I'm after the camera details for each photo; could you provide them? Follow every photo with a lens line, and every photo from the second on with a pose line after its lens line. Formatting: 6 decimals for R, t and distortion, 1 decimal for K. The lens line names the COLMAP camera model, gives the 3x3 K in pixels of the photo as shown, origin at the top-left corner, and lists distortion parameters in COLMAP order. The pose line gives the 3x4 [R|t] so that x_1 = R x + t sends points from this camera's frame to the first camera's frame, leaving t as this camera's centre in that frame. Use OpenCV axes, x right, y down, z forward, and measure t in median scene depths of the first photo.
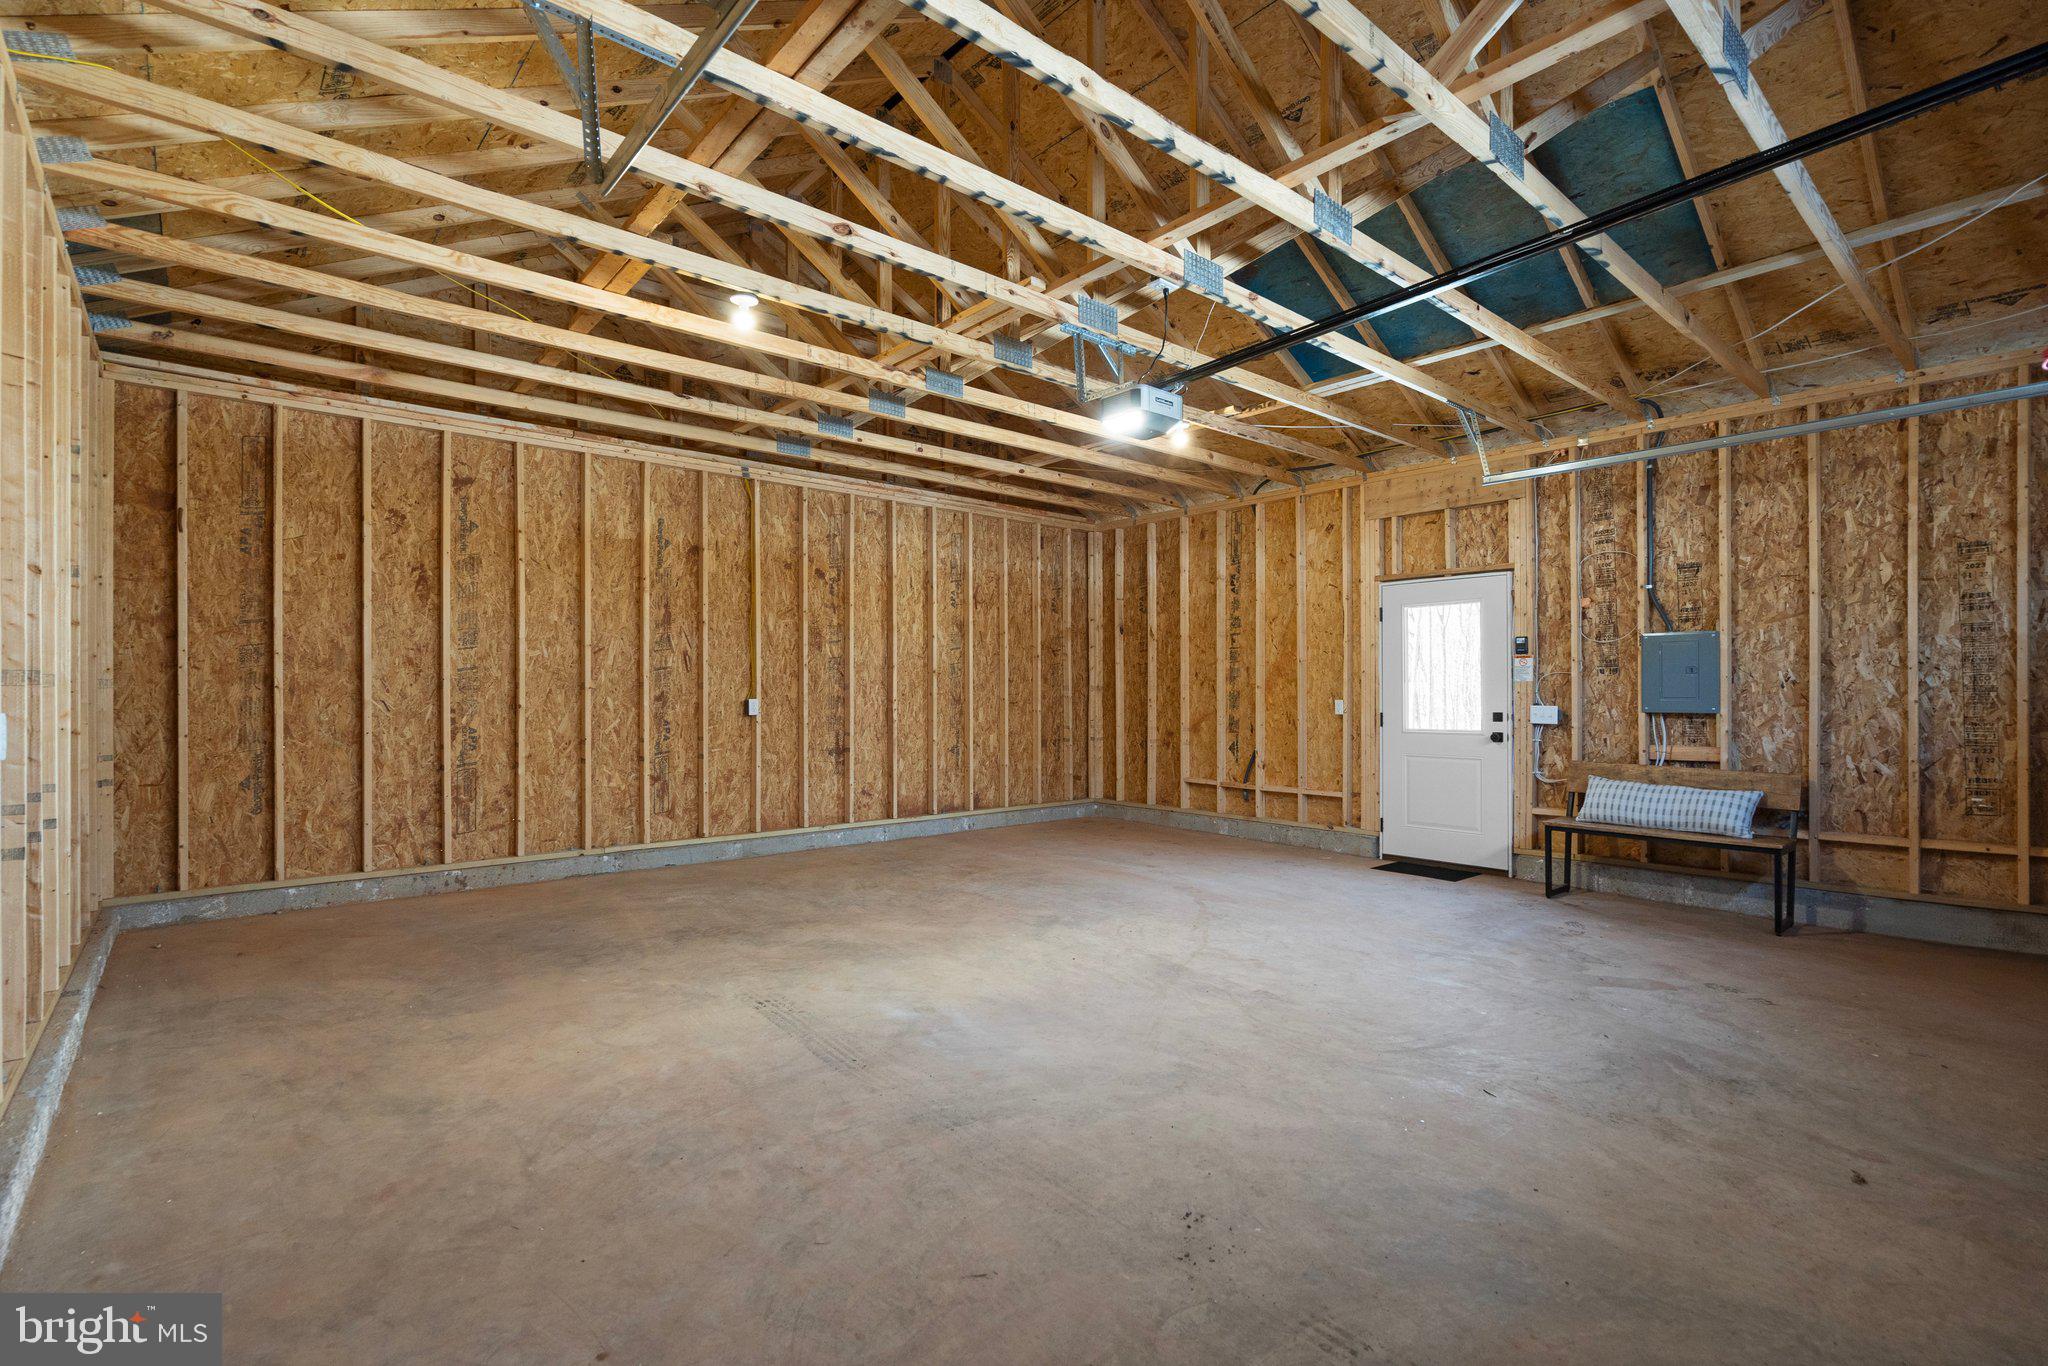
lens RADIAL K [[961.4, 0, 1025.7], [0, 961.4, 692.6], [0, 0, 1]] dist [-0.003100, 0.004681]
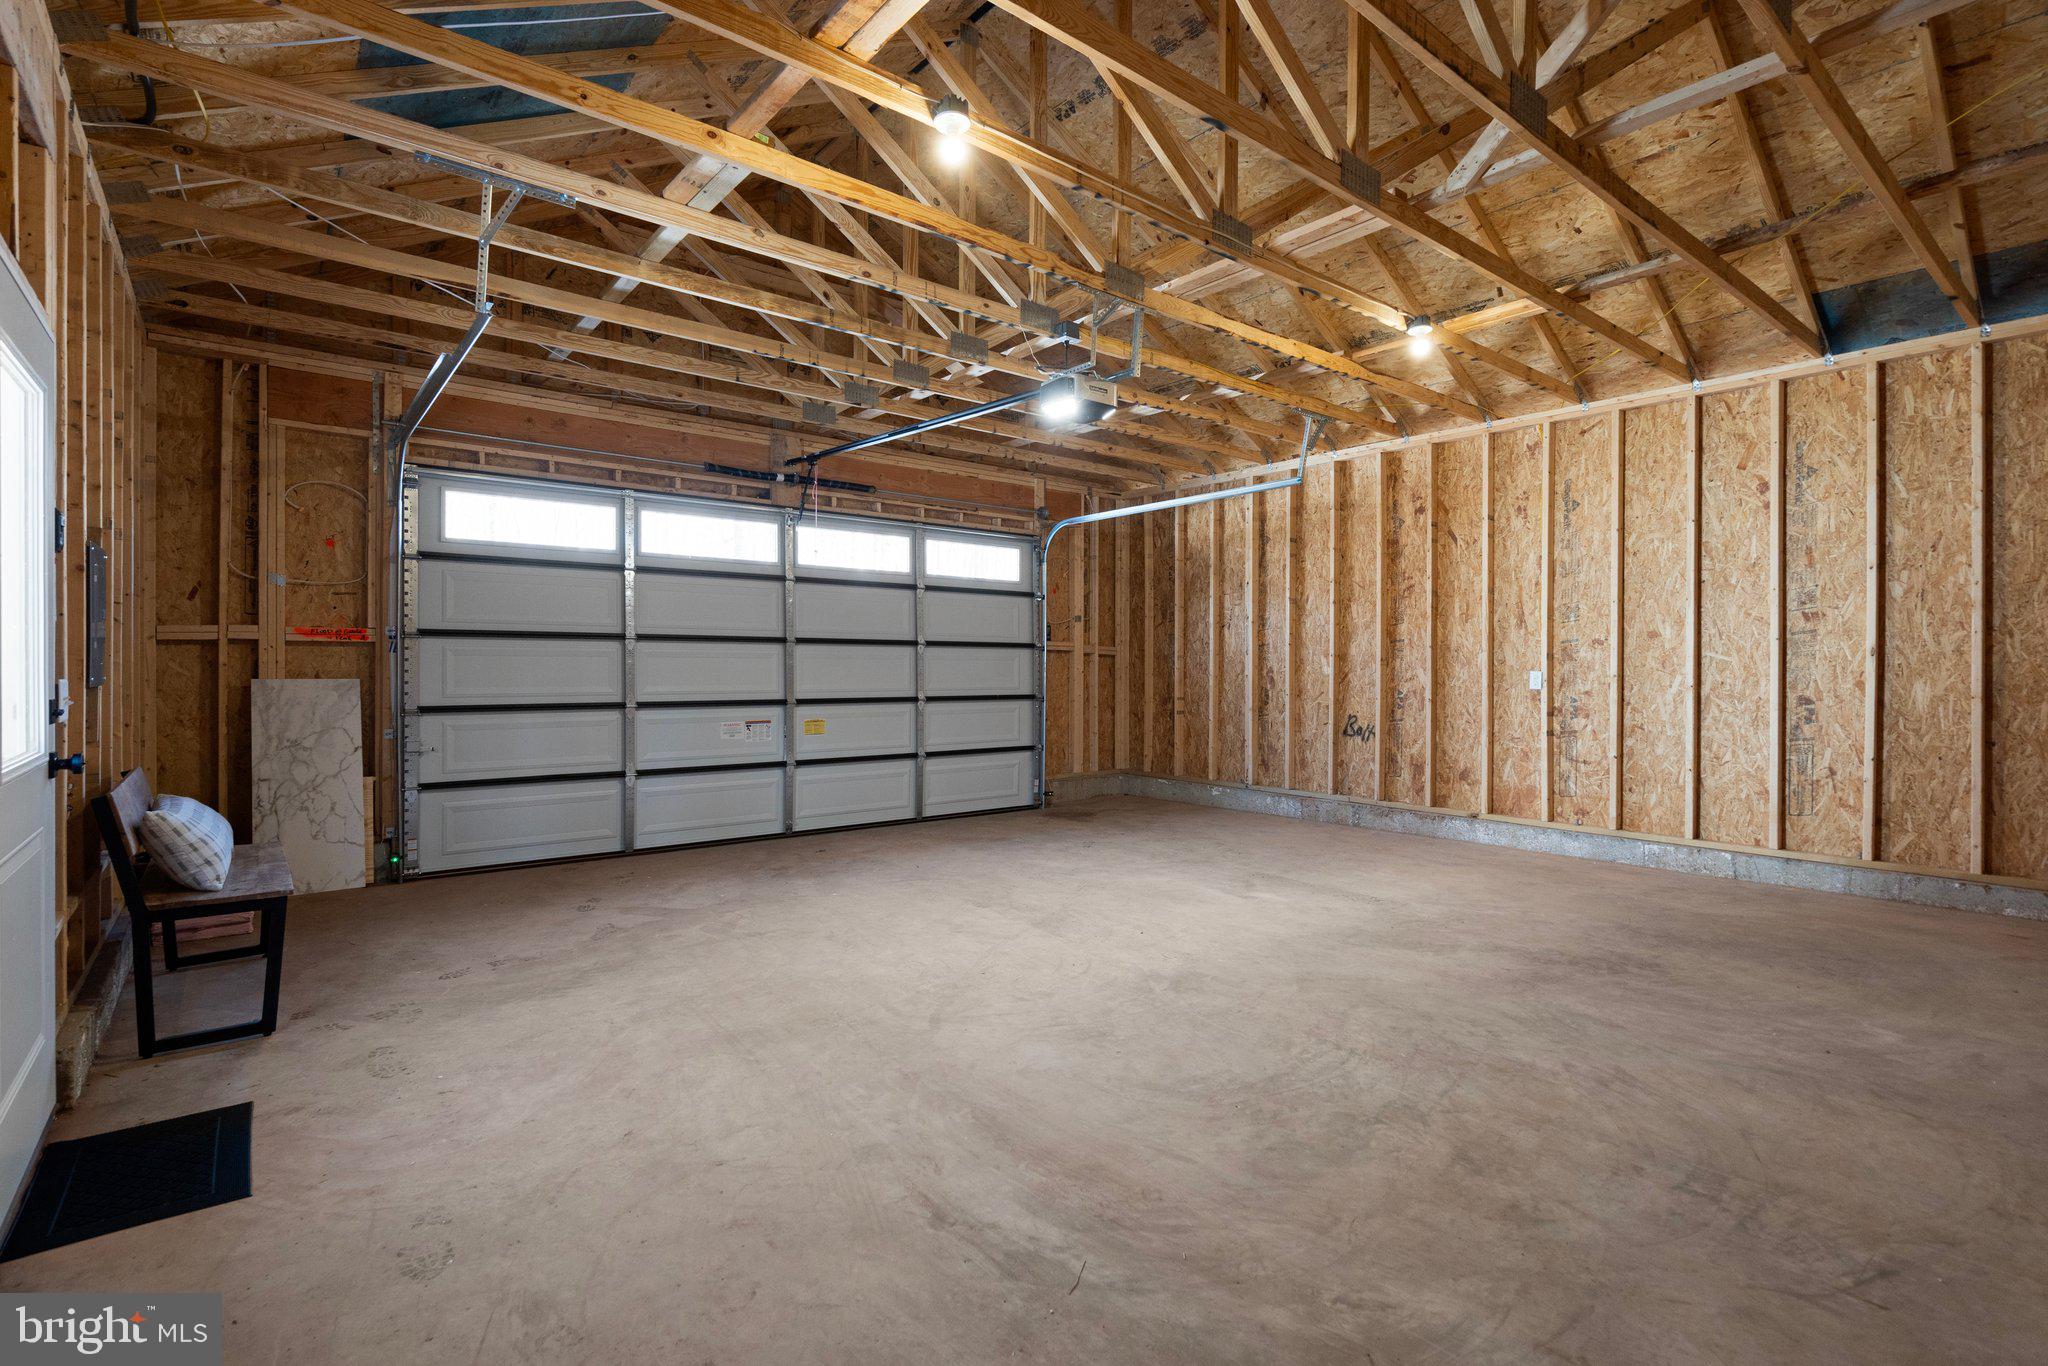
lens RADIAL K [[961.4, 0, 1022.9], [0, 961.4, 678.9], [0, 0, 1]] dist [-0.003100, 0.004681]
pose [[-0.999359, -0.005837, 0.035310, 0.130274], [-0.005829, 0.999983, 0.000329, 0.018518], [-0.035311, 0.000123, -0.999376, 1.870478]]
